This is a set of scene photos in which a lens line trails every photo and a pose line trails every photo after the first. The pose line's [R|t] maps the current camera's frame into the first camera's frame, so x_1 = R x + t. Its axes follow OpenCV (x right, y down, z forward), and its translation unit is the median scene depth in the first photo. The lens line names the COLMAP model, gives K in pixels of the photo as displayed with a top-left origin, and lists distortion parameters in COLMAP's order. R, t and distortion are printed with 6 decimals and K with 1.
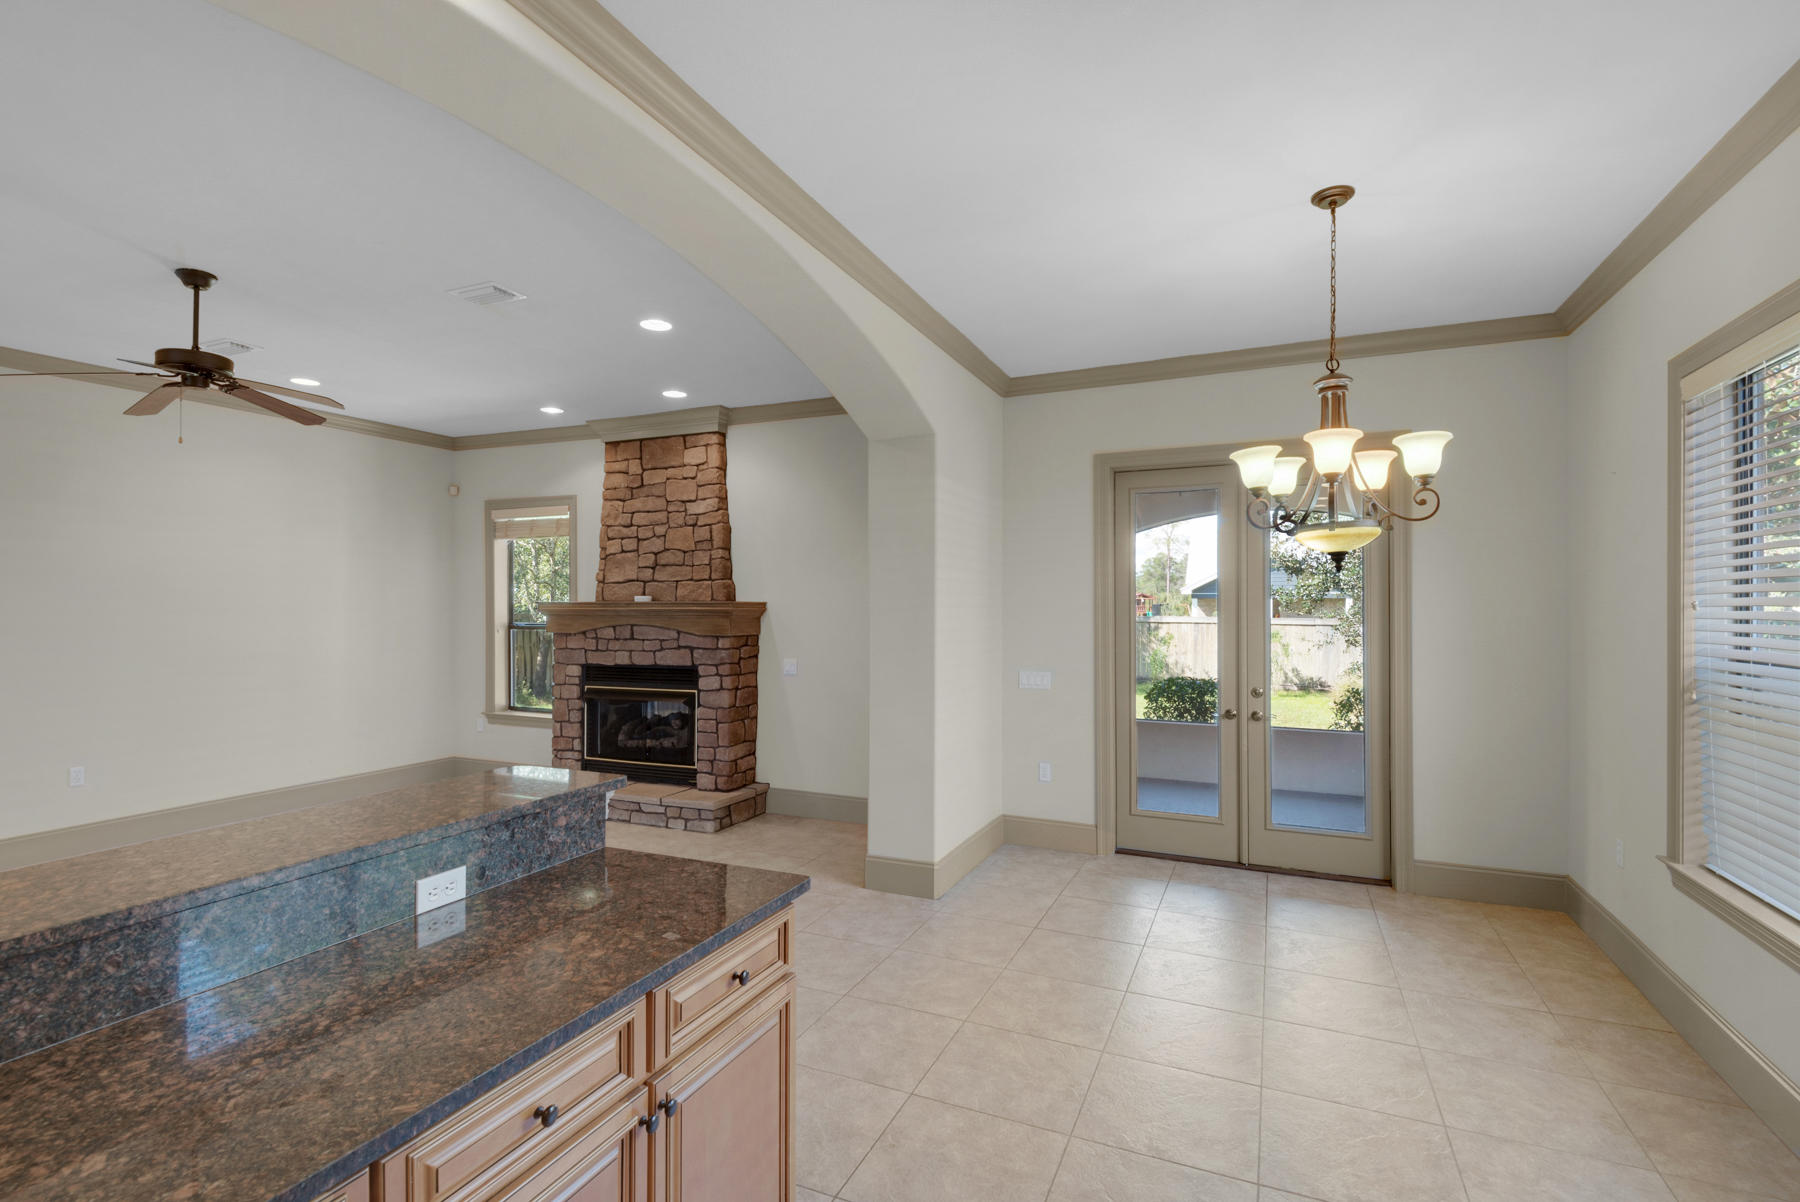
lens RADIAL K [[842.5, 0, 909.8], [0, 842.5, 600.5], [0, 0, 1]] dist [-0.000953, -0.000439]
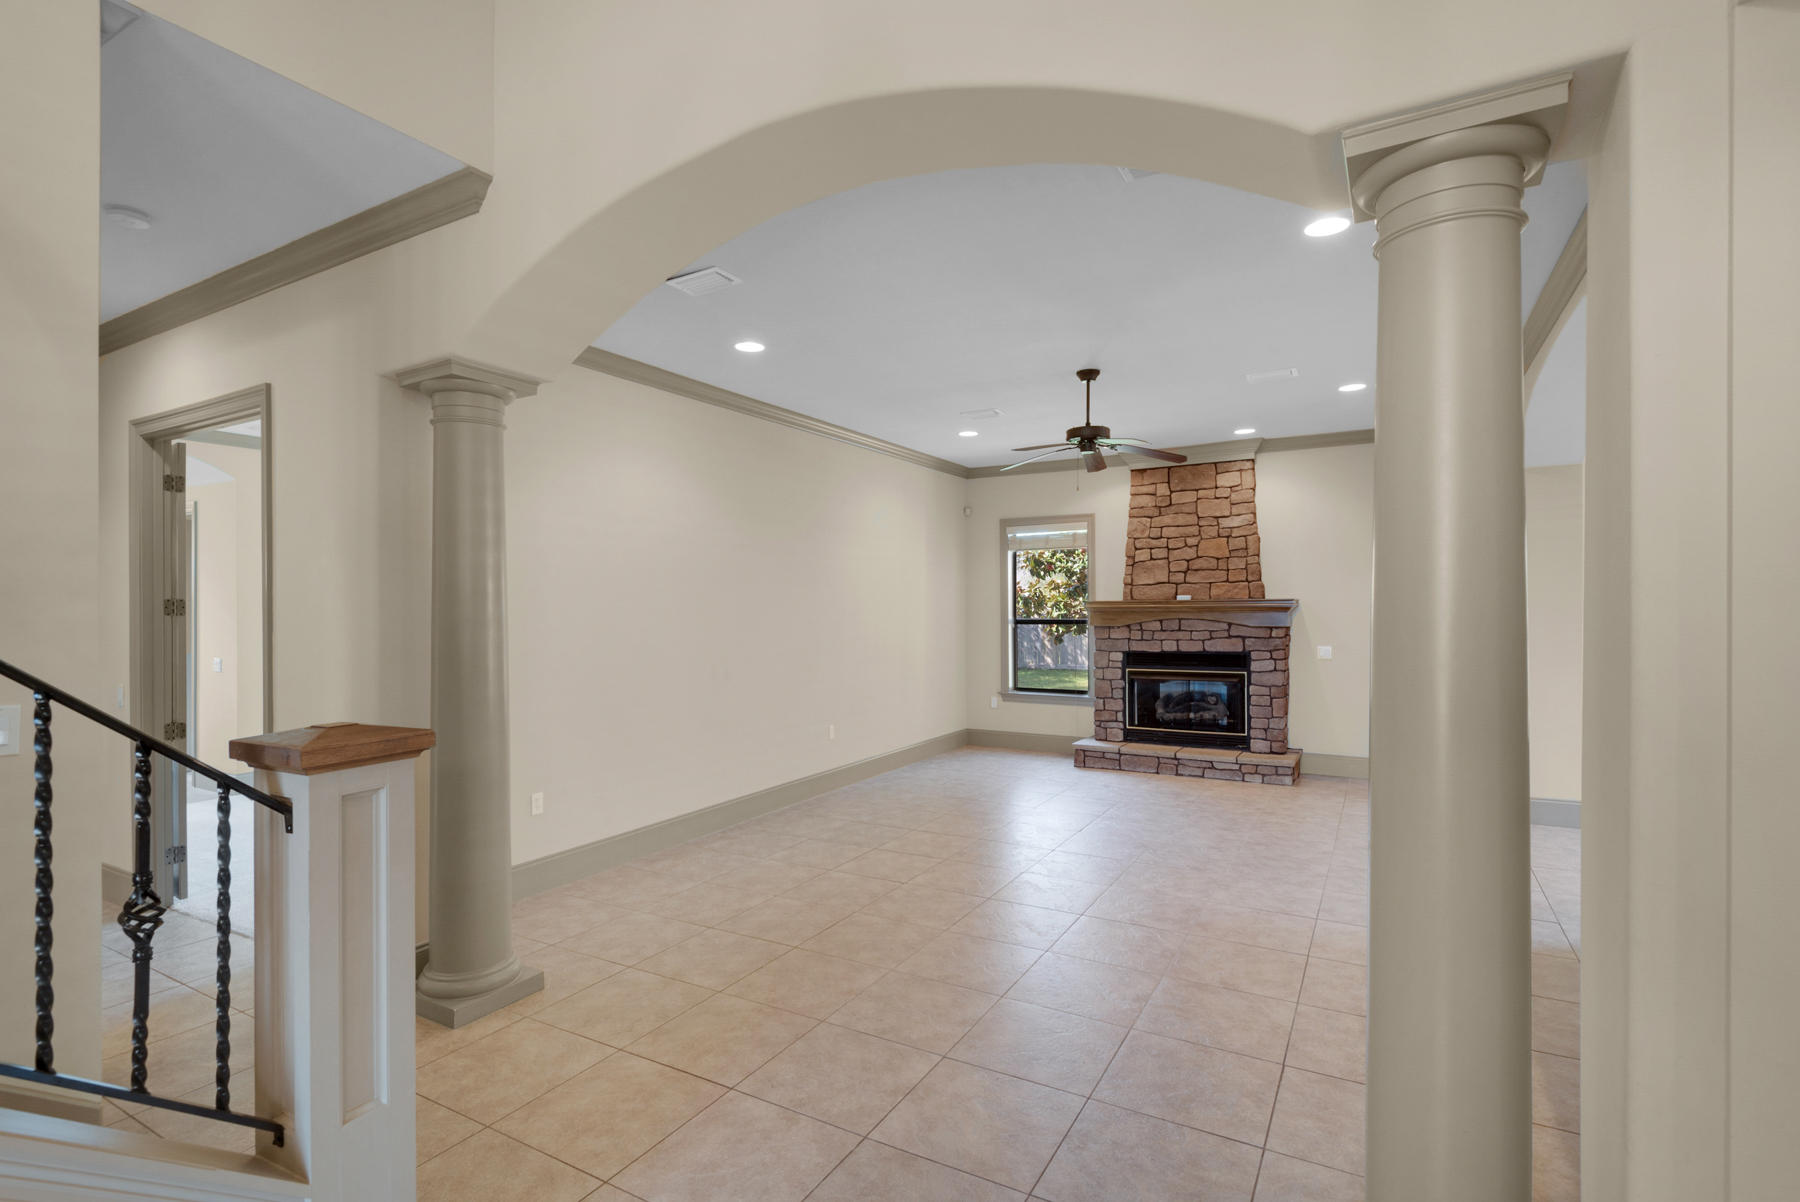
lens RADIAL K [[856.8, 0, 900.8], [0, 856.8, 607.3], [0, 0, 1]] dist [0.044766, -0.000030]
pose [[0.992743, -0.008389, -0.119963, -0.590281], [0.009080, 0.999945, 0.005214, 0.001765], [0.119912, -0.006265, 0.992765, -0.300398]]
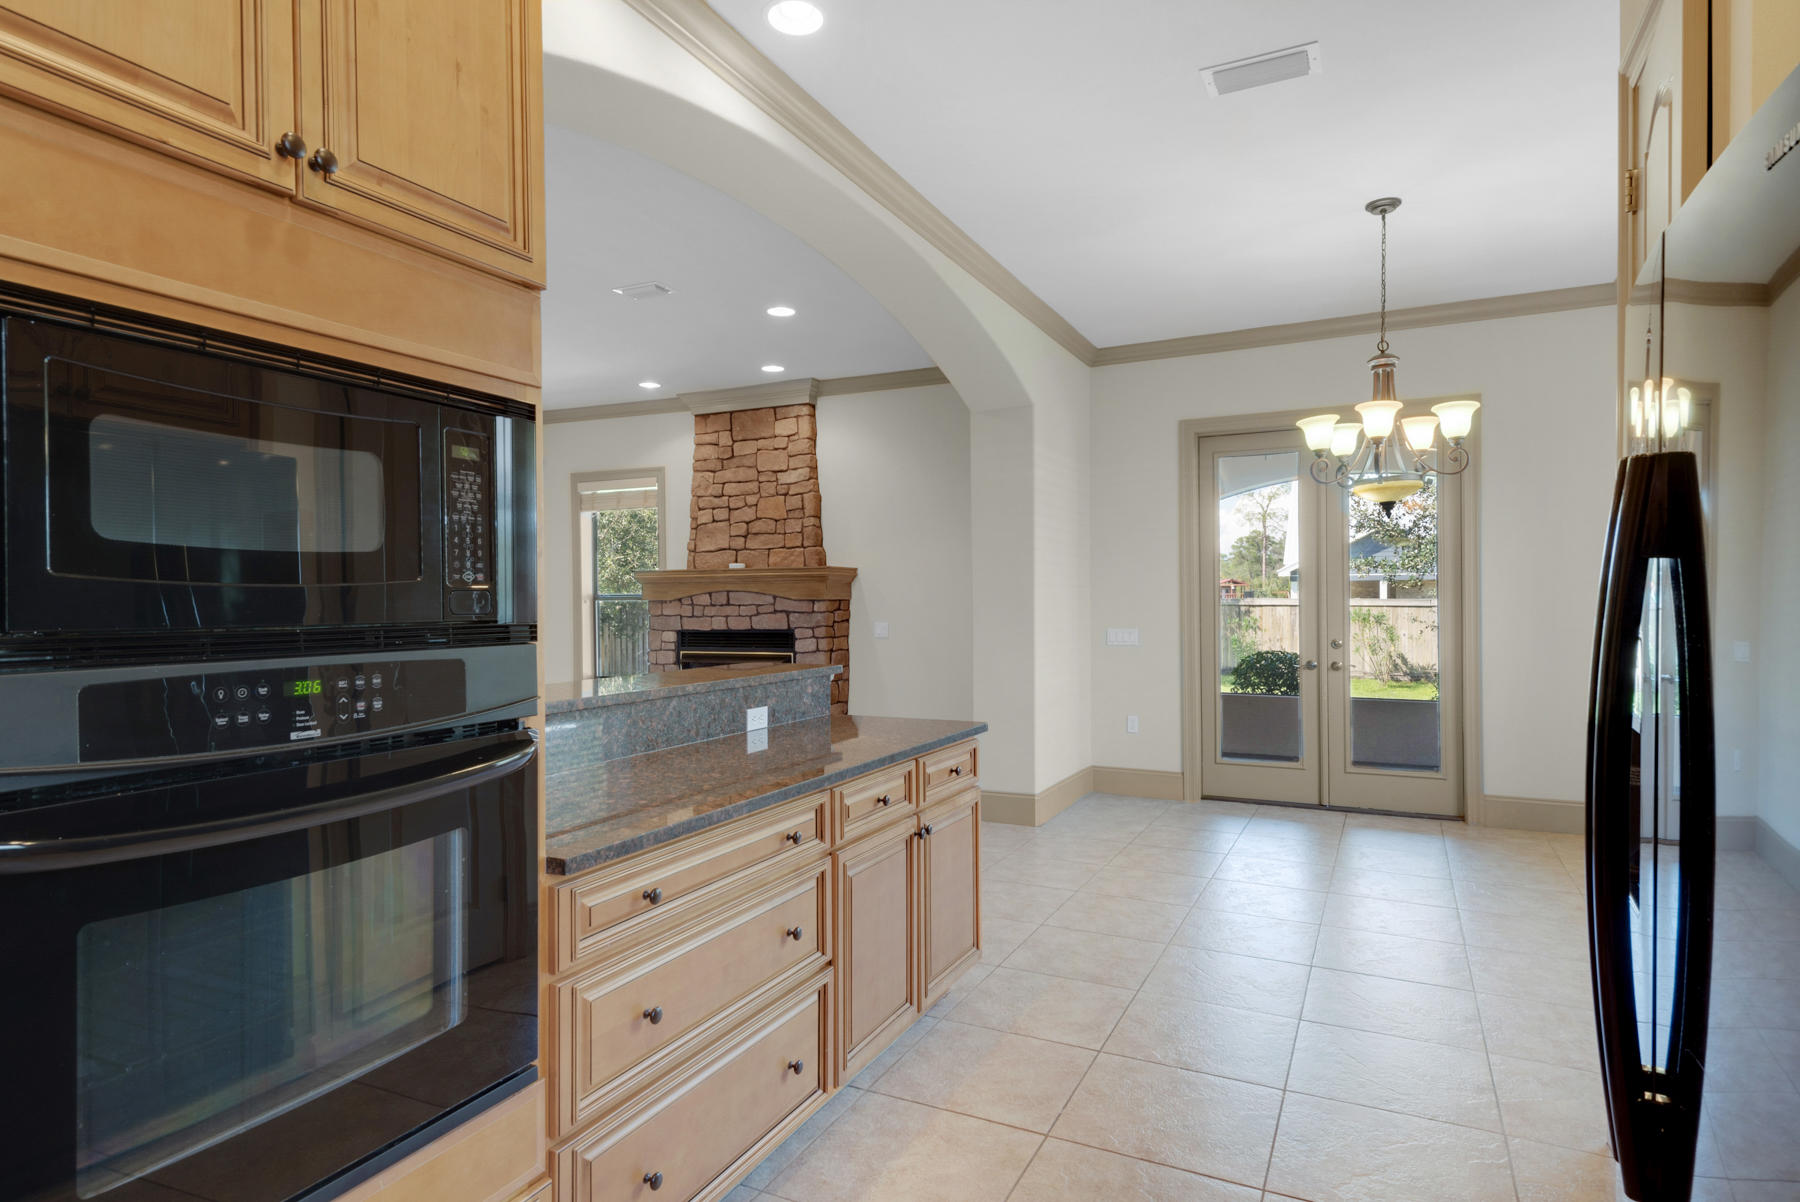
lens RADIAL K [[1003.3, 0, 900.0], [0, 1003.3, 601.0], [0, 0, 1]] dist [0.005424, 0.000536]
pose [[0.998676, -0.006750, -0.050995, -0.055791], [0.007231, 0.999931, 0.009259, 0.031548], [0.050929, -0.009616, 0.998656, -0.226958]]
